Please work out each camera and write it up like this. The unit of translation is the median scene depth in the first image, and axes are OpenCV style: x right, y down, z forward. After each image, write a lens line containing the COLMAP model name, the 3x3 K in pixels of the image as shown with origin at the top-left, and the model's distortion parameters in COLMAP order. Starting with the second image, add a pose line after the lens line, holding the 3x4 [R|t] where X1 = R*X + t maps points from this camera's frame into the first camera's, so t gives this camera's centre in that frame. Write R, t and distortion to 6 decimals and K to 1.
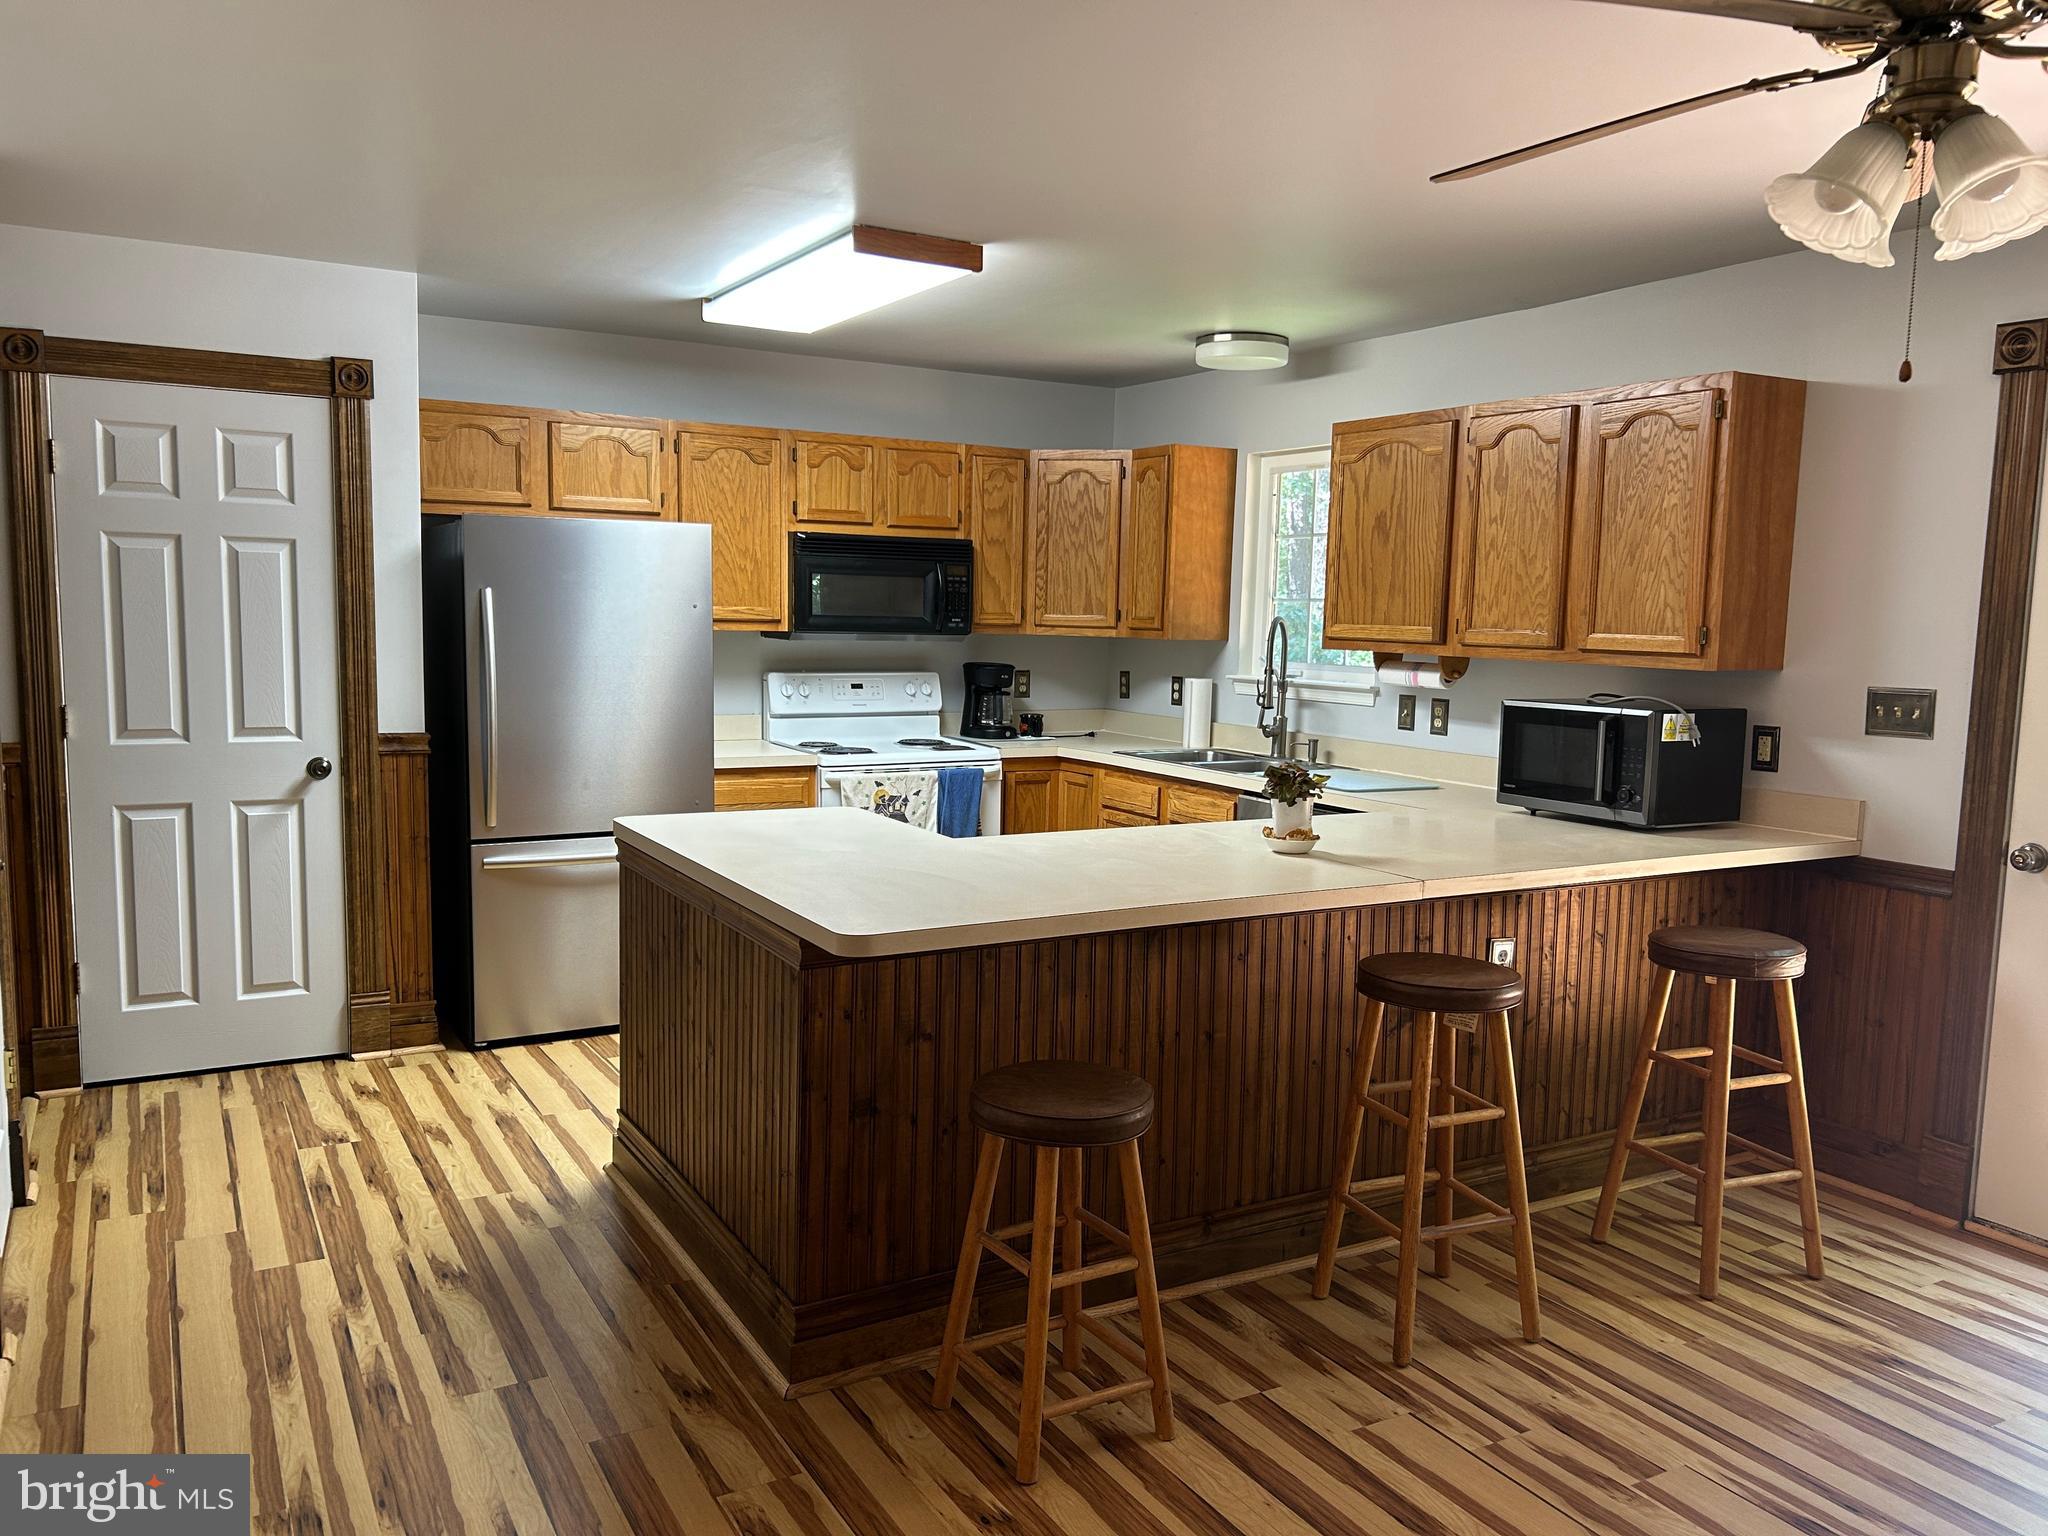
lens RADIAL K [[1535.5, 0, 1041.2], [0, 1535.5, 779.0], [0, 0, 1]] dist [0.057363, -0.060613]
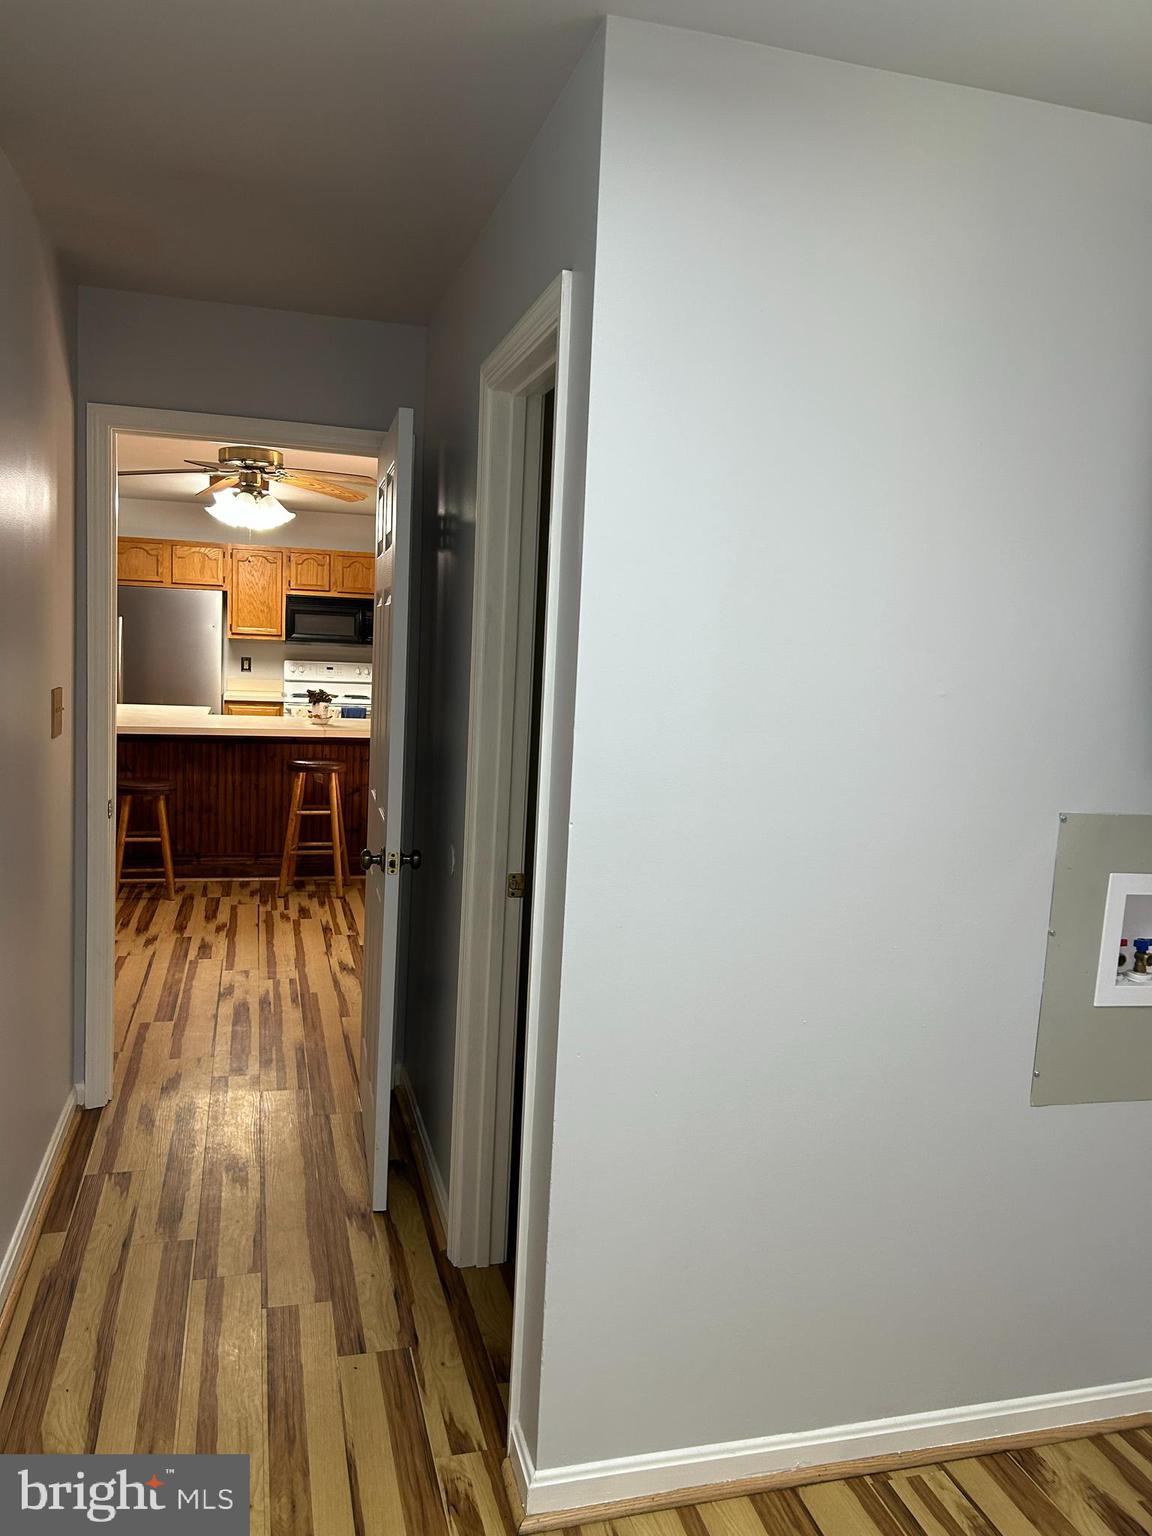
lens RADIAL K [[1151.6, 0, 586.4], [0, 1151.6, 739.1], [0, 0, 1]] dist [0.057363, -0.060613]
pose [[0.968647, 0.044516, -0.244421, 0.814323], [-0.051932, 0.998363, -0.023975, 0.073606], [0.242953, 0.035917, 0.969373, -0.578535]]
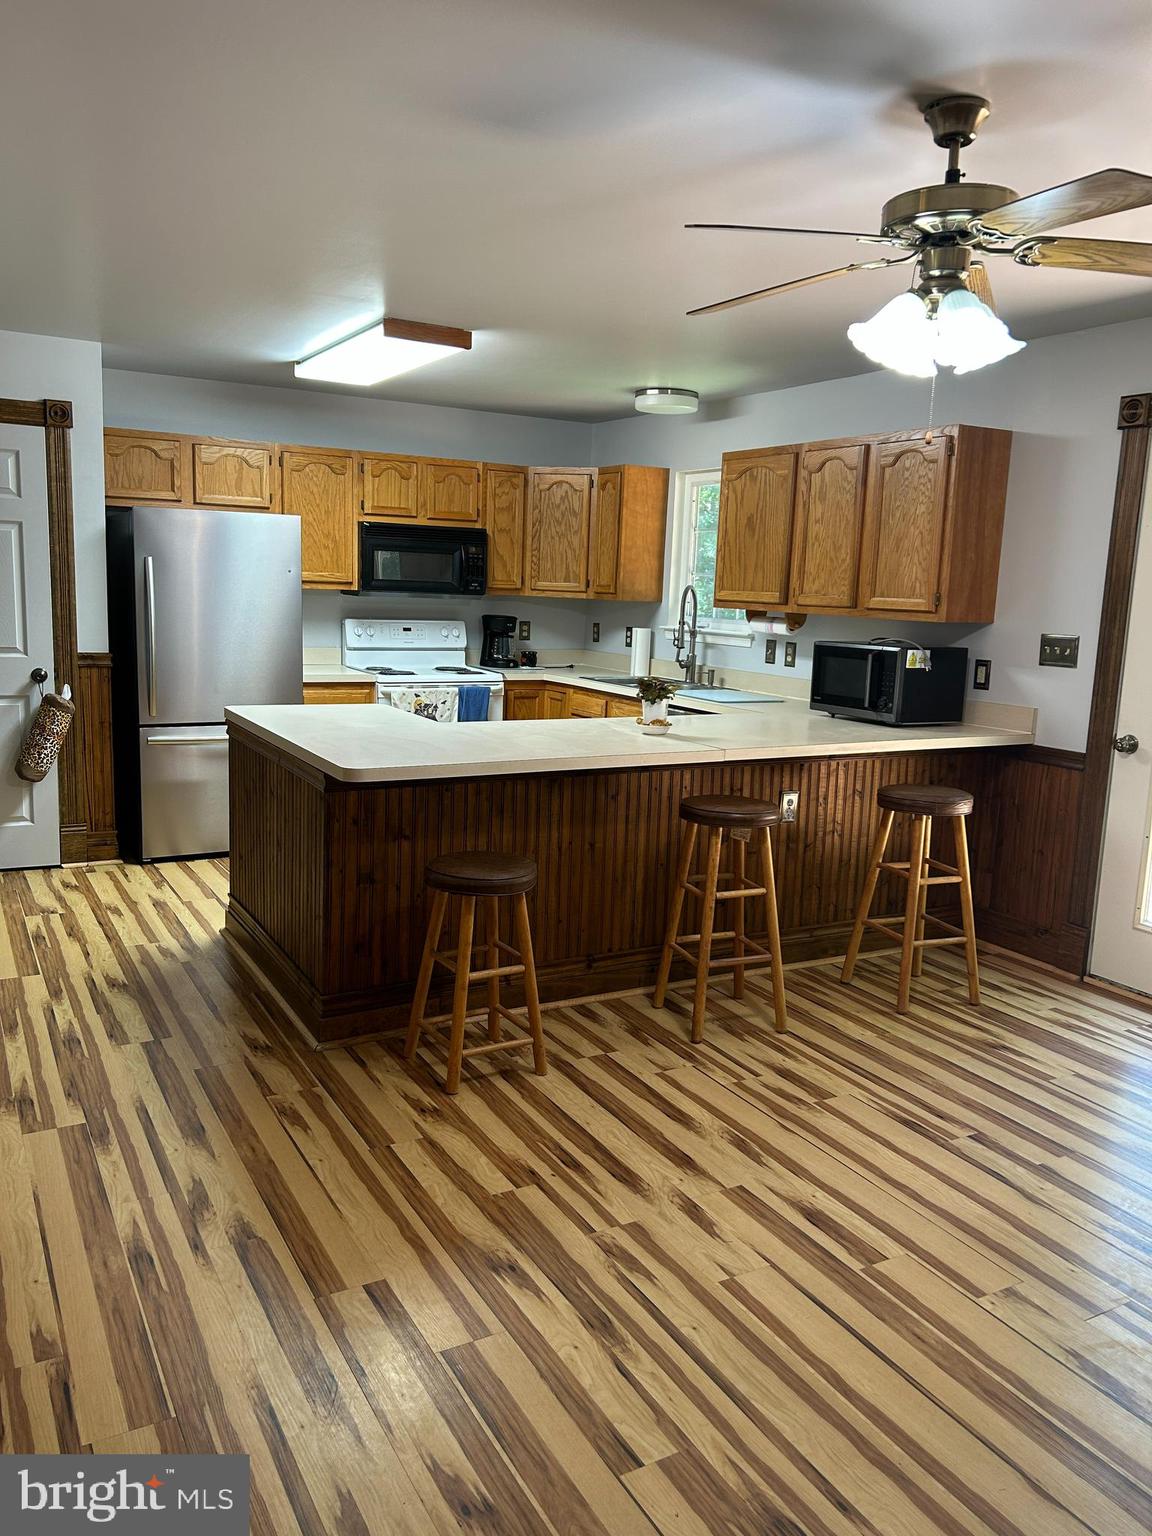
lens RADIAL K [[1151.6, 0, 576.5], [0, 1151.6, 766.1], [0, 0, 1]] dist [0.057363, -0.060613]
pose [[0.999798, 0.016505, -0.011439, 0.074644], [-0.015951, 0.998770, 0.046939, 0.020592], [0.012200, -0.046747, 0.998832, -0.132765]]
